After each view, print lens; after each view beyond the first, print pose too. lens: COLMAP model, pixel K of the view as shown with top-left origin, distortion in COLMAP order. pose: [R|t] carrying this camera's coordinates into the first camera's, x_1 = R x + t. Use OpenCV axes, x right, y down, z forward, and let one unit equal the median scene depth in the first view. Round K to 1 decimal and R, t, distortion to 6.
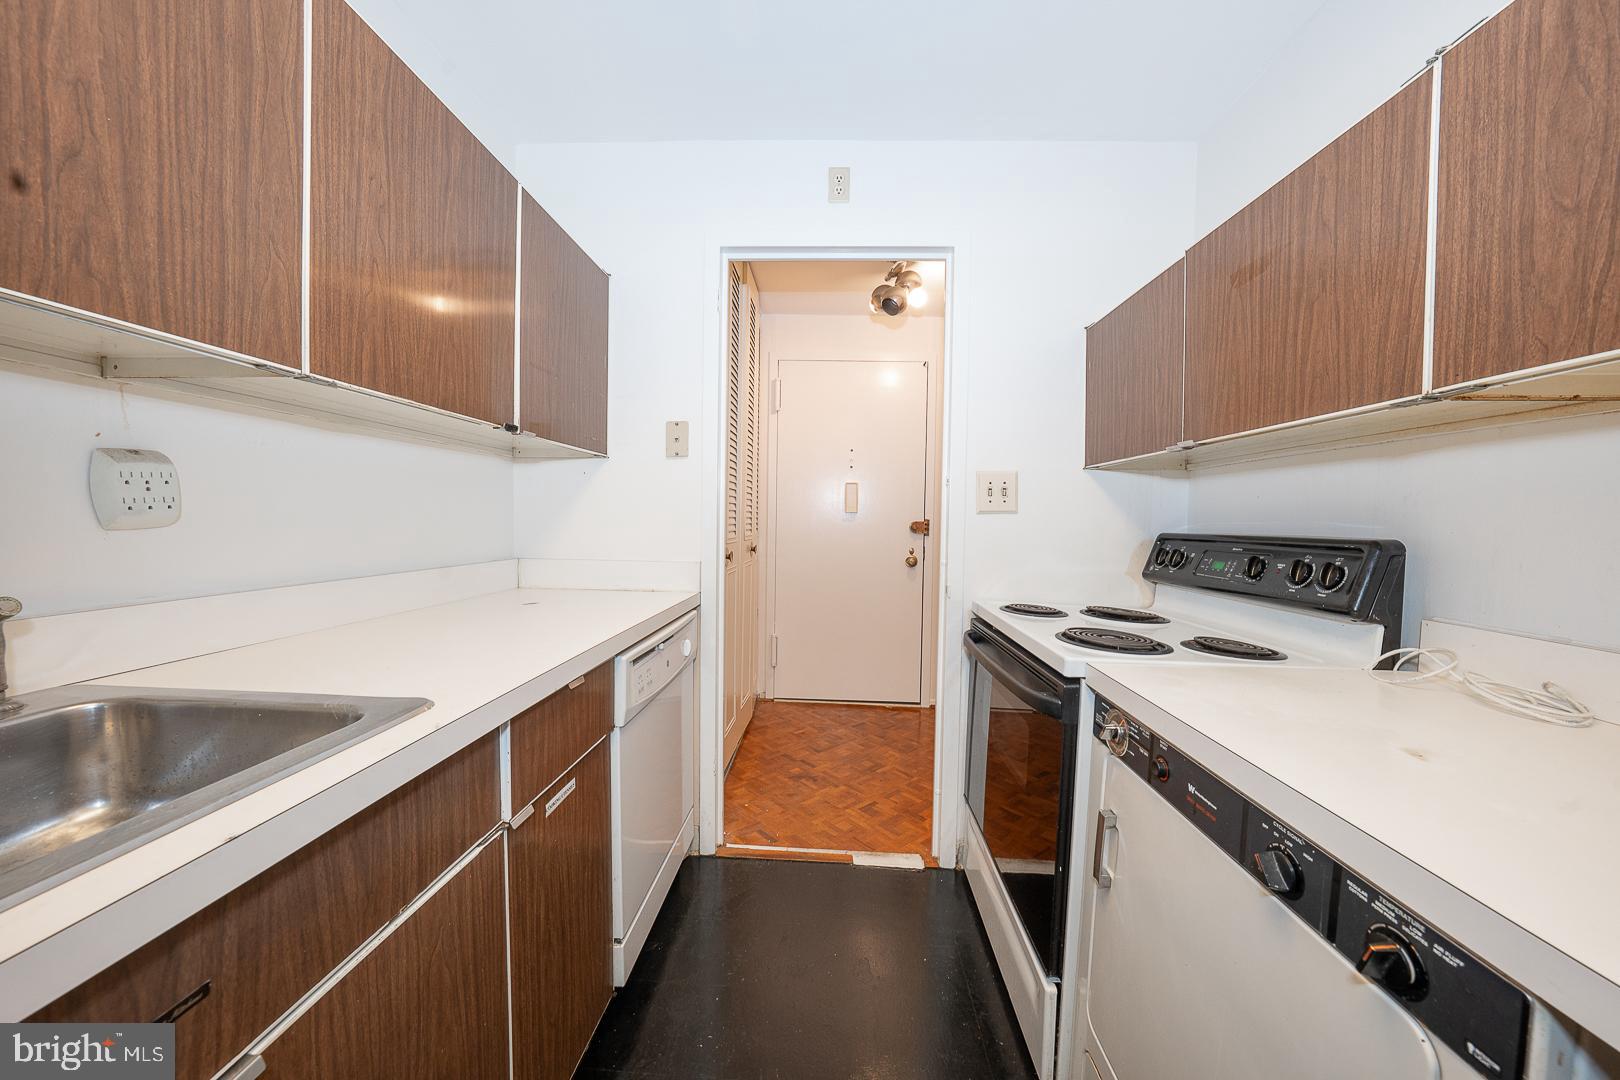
lens RADIAL K [[545.7, 0, 806.1], [0, 545.7, 534.8], [0, 0, 1]] dist [-0.002422, -0.000086]
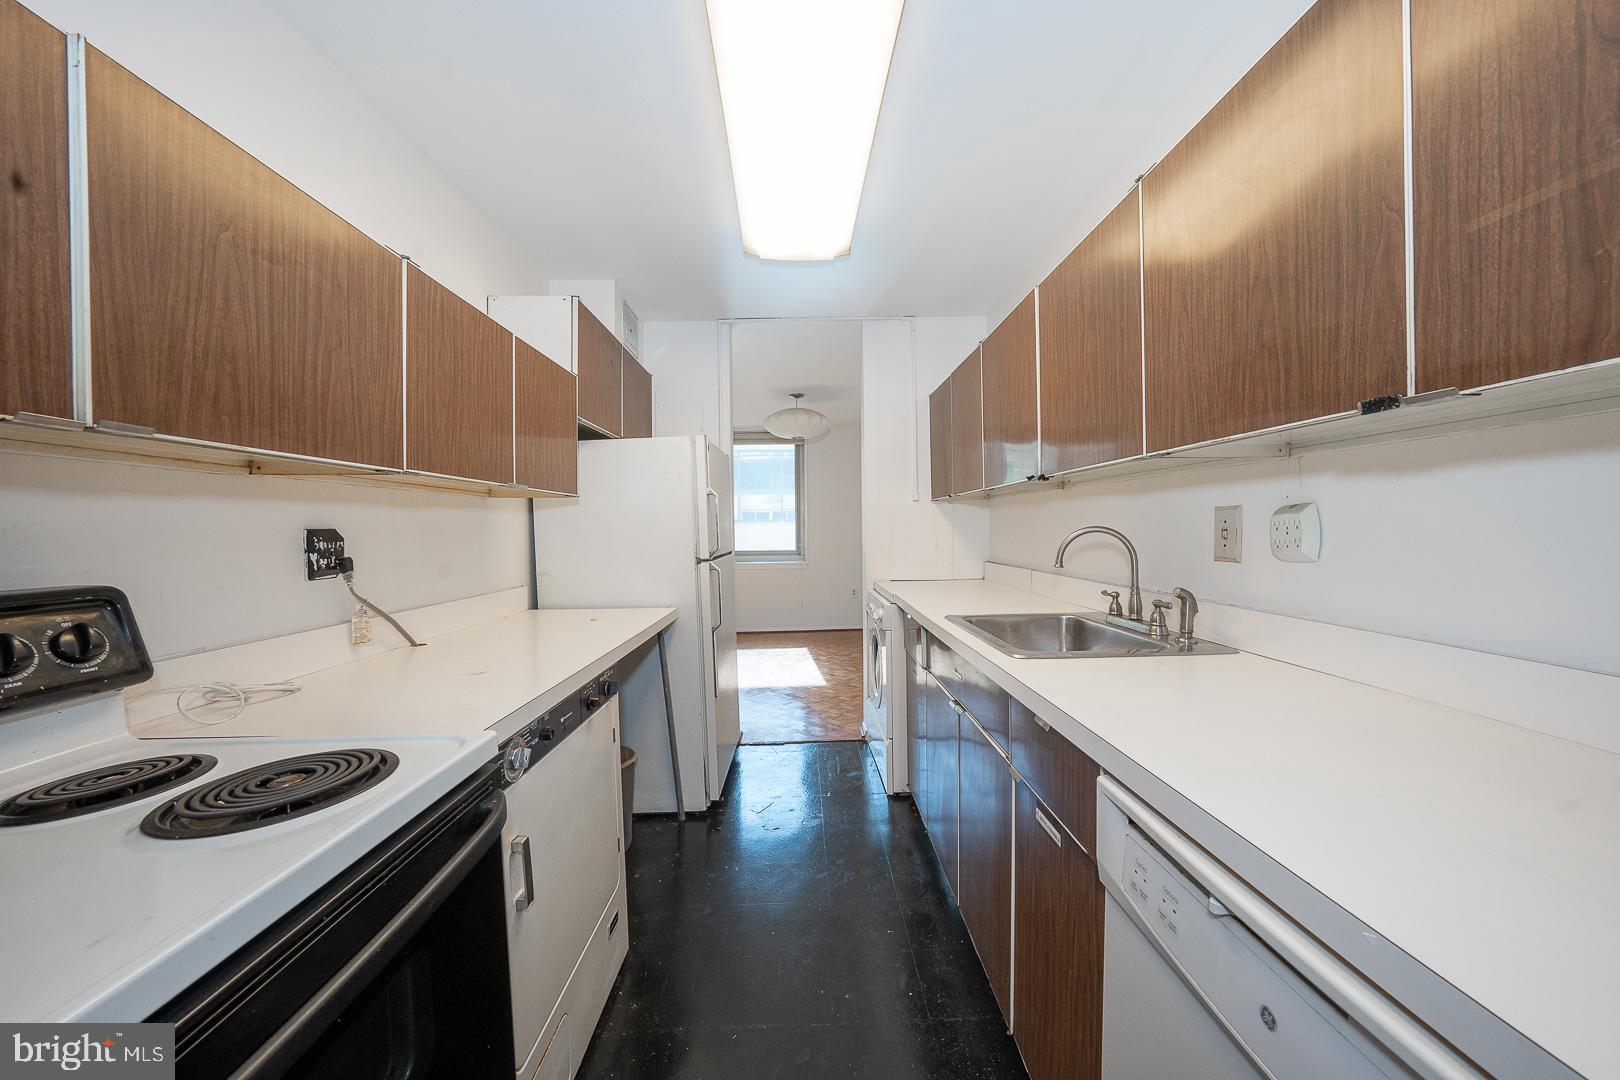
lens RADIAL K [[545.7, 0, 809.0], [0, 545.7, 531.7], [0, 0, 1]] dist [-0.002422, -0.000086]
pose [[-0.996973, -0.005374, -0.077564, 0.086701], [-0.008159, 0.999332, 0.035628, -0.118855], [0.077321, 0.036153, -0.996351, 2.106174]]
